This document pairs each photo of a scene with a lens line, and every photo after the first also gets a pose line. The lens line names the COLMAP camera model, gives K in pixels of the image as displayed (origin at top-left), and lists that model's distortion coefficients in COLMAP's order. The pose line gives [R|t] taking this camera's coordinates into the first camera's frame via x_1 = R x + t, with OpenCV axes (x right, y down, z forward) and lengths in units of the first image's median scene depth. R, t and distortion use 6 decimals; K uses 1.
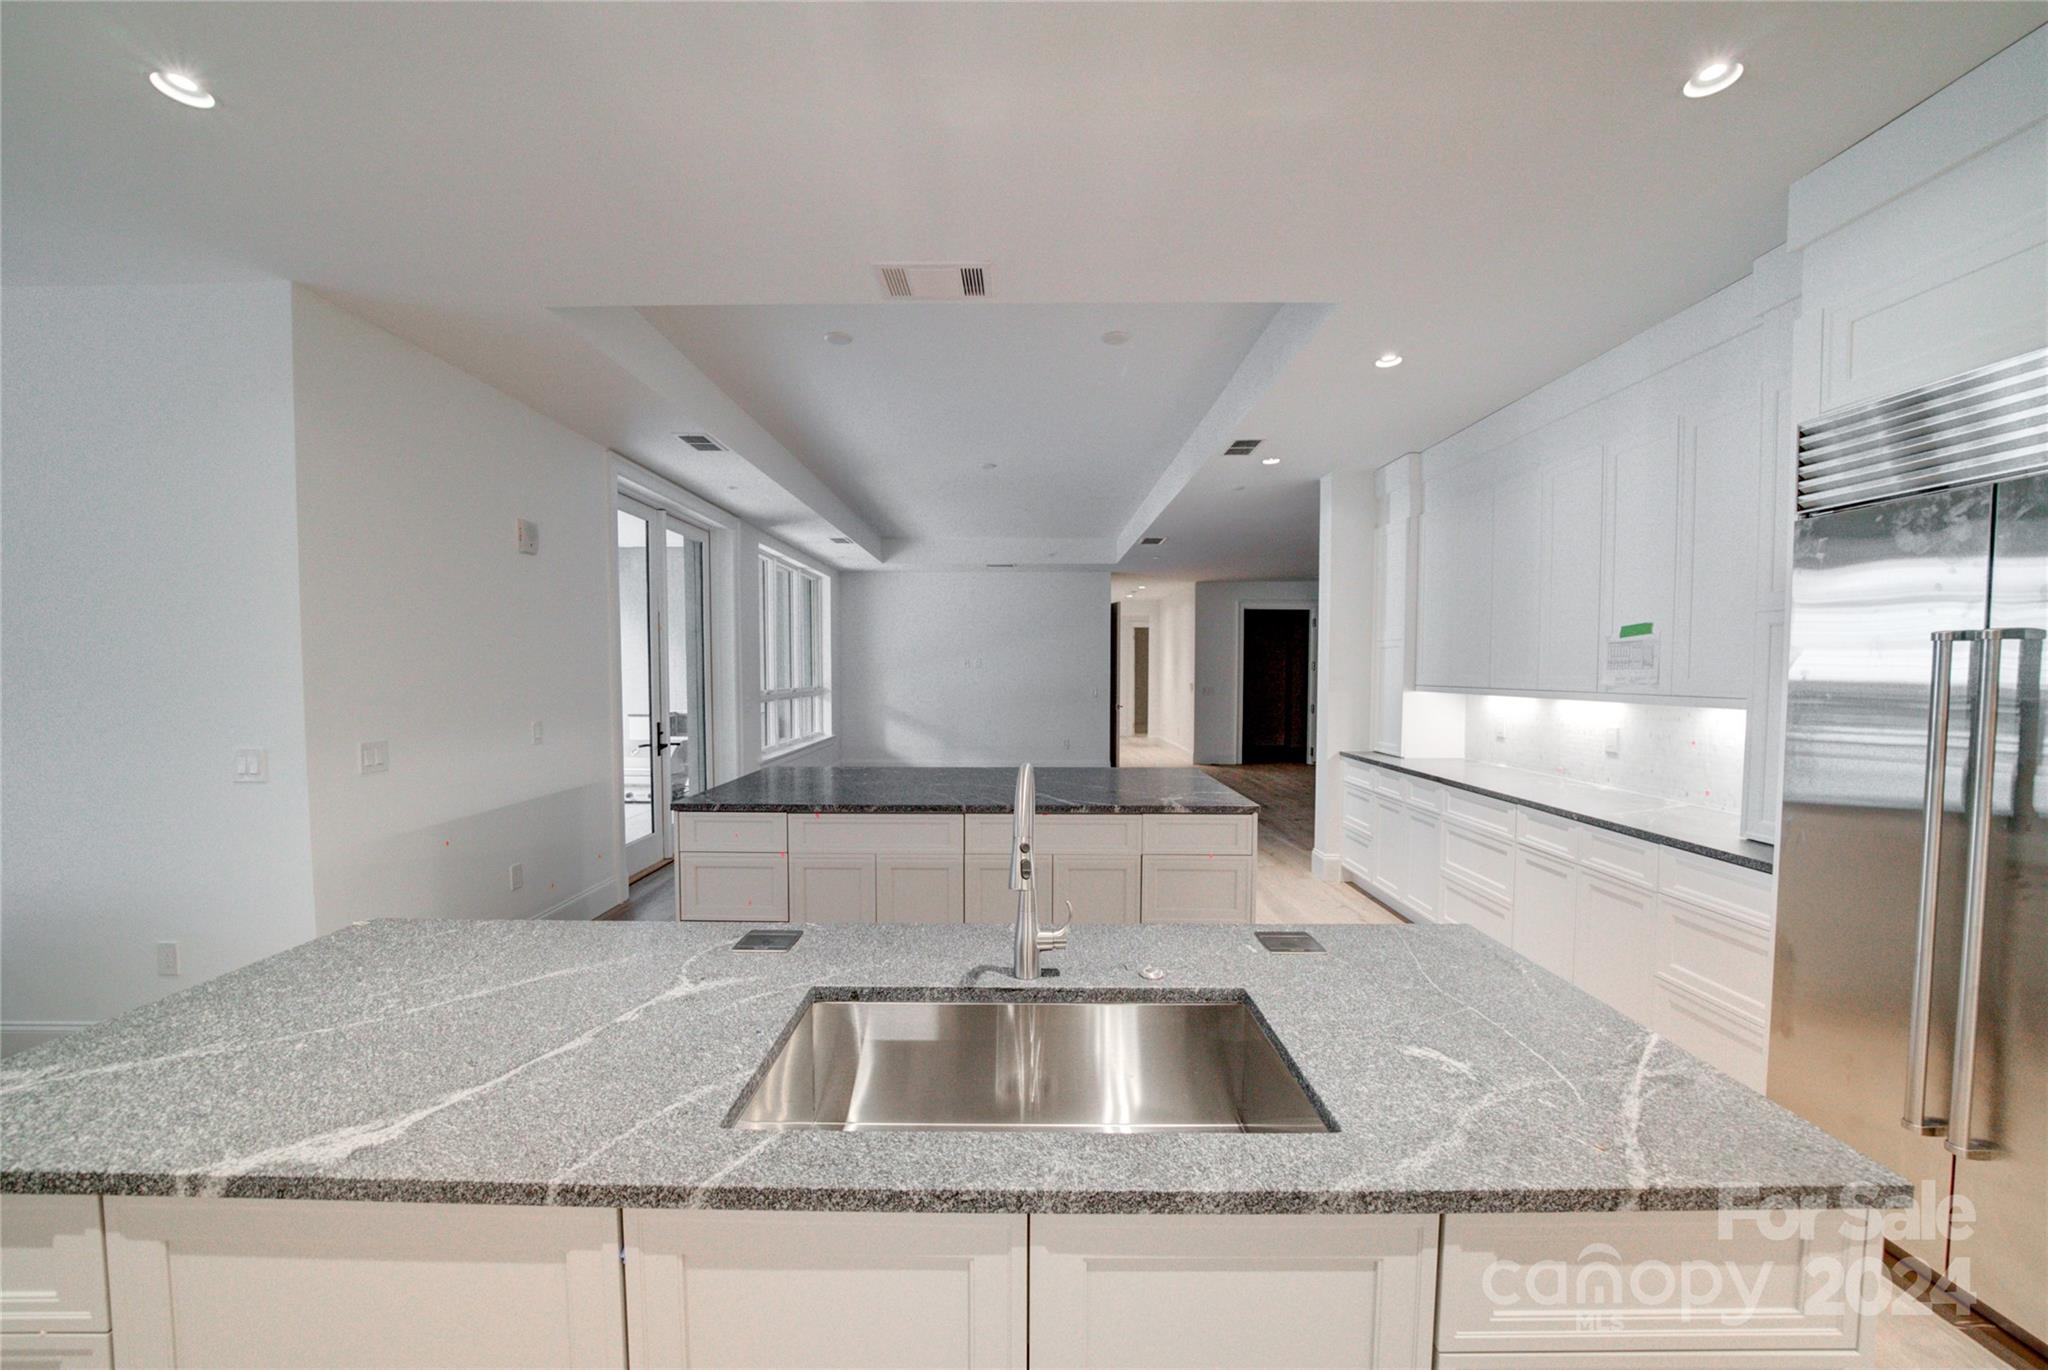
lens RADIAL K [[740.0, 0, 1018.1], [0, 740.0, 688.3], [0, 0, 1]] dist [-0.018197, 0.000095]
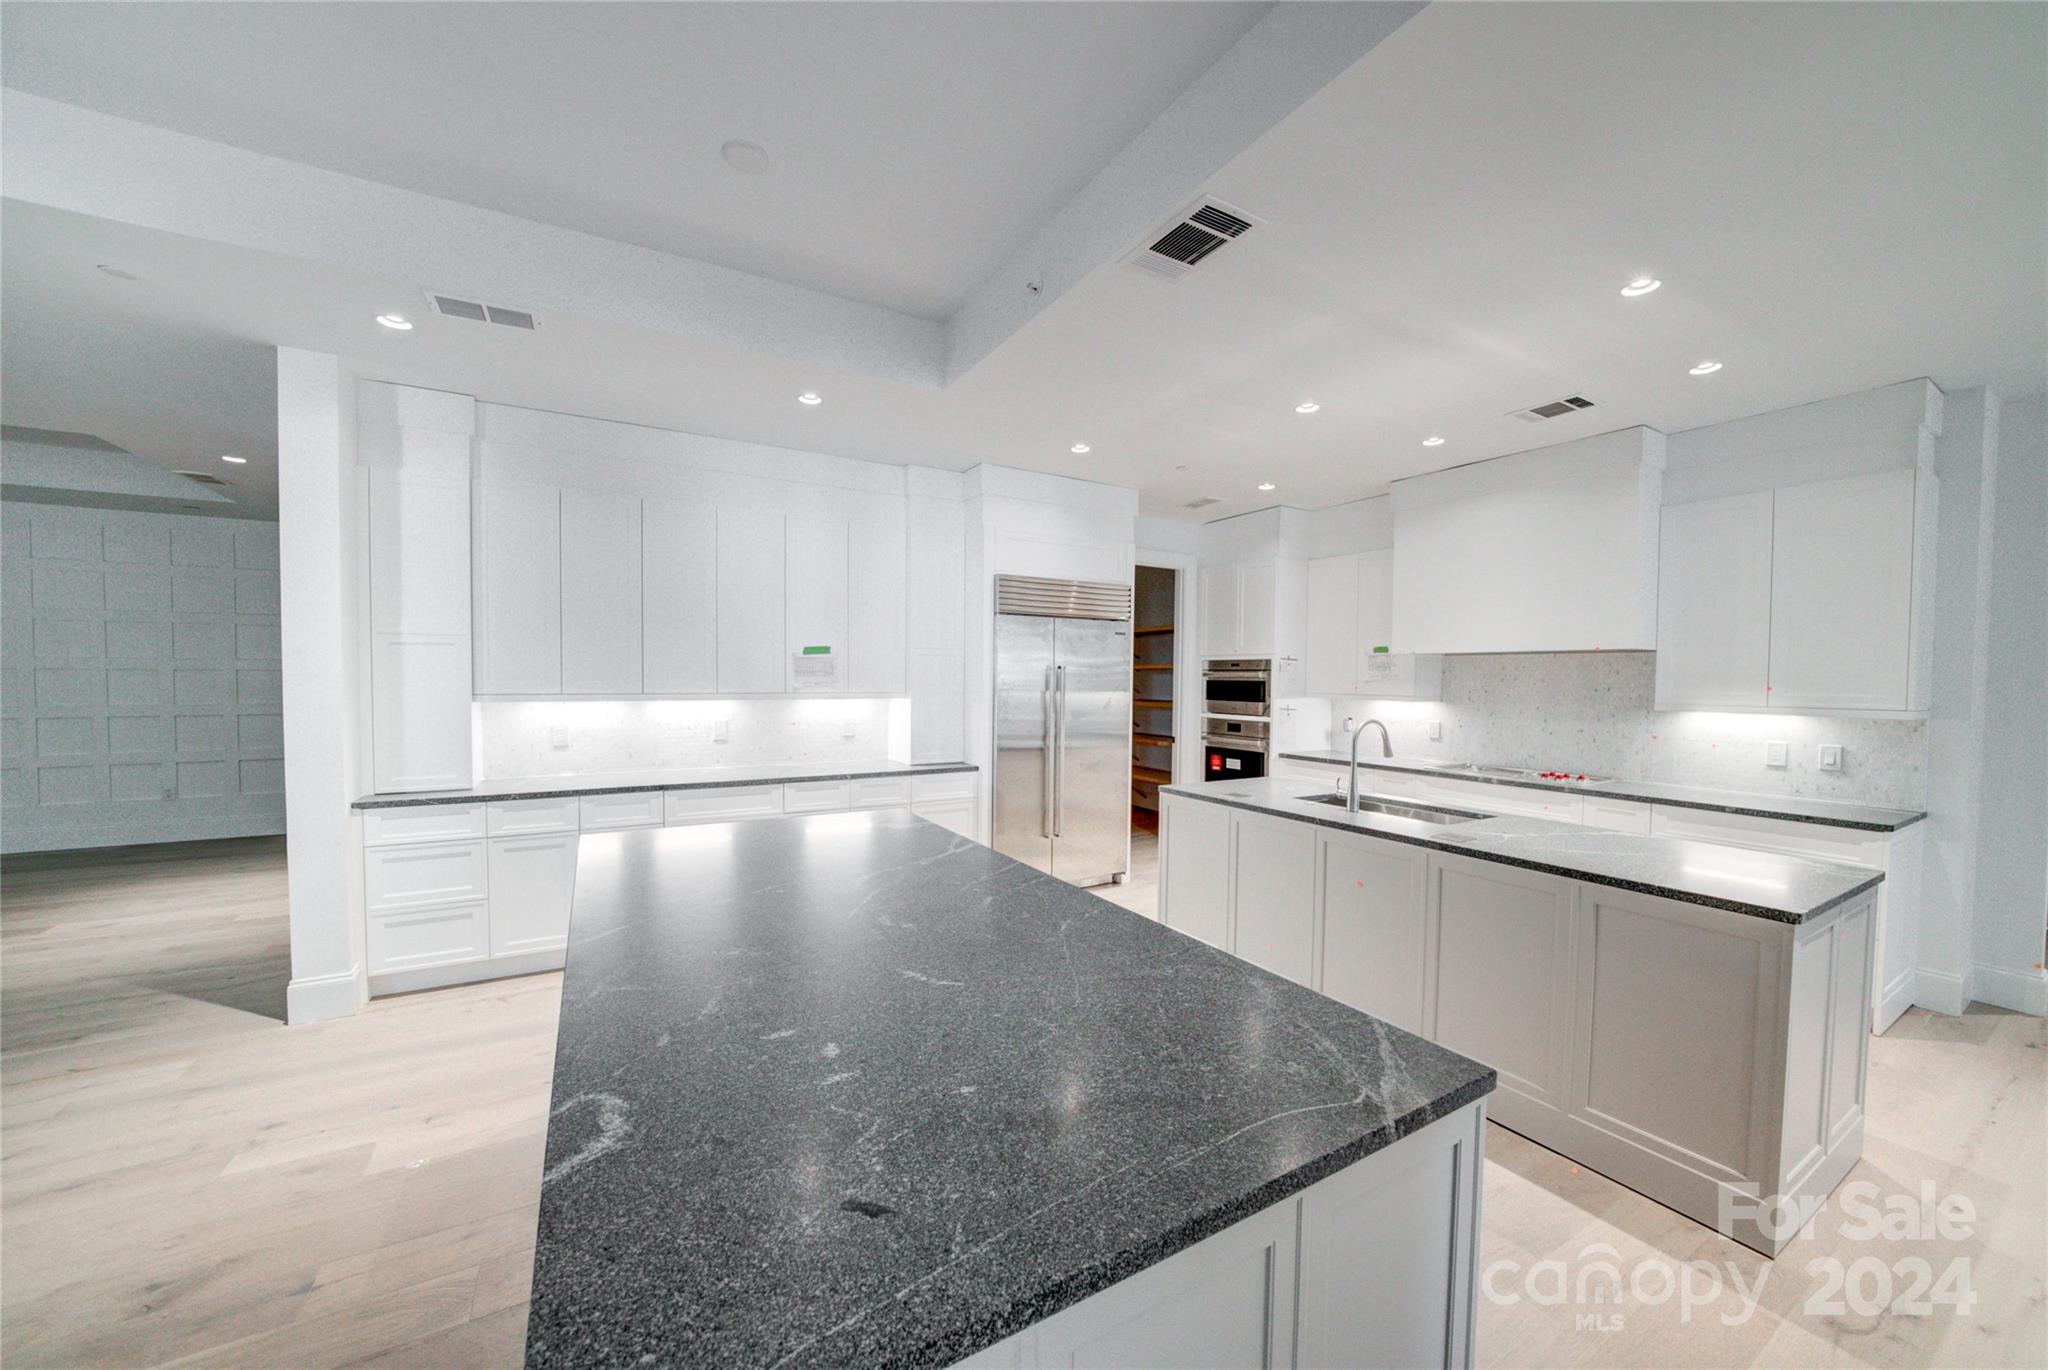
lens RADIAL K [[740.0, 0, 1018.1], [0, 740.0, 688.3], [0, 0, 1]] dist [-0.018197, 0.000095]
pose [[-0.504853, -0.021209, 0.862945, -0.573027], [0.010930, 0.999461, 0.030959, -0.037787], [-0.863136, 0.025062, -0.504349, 1.201549]]
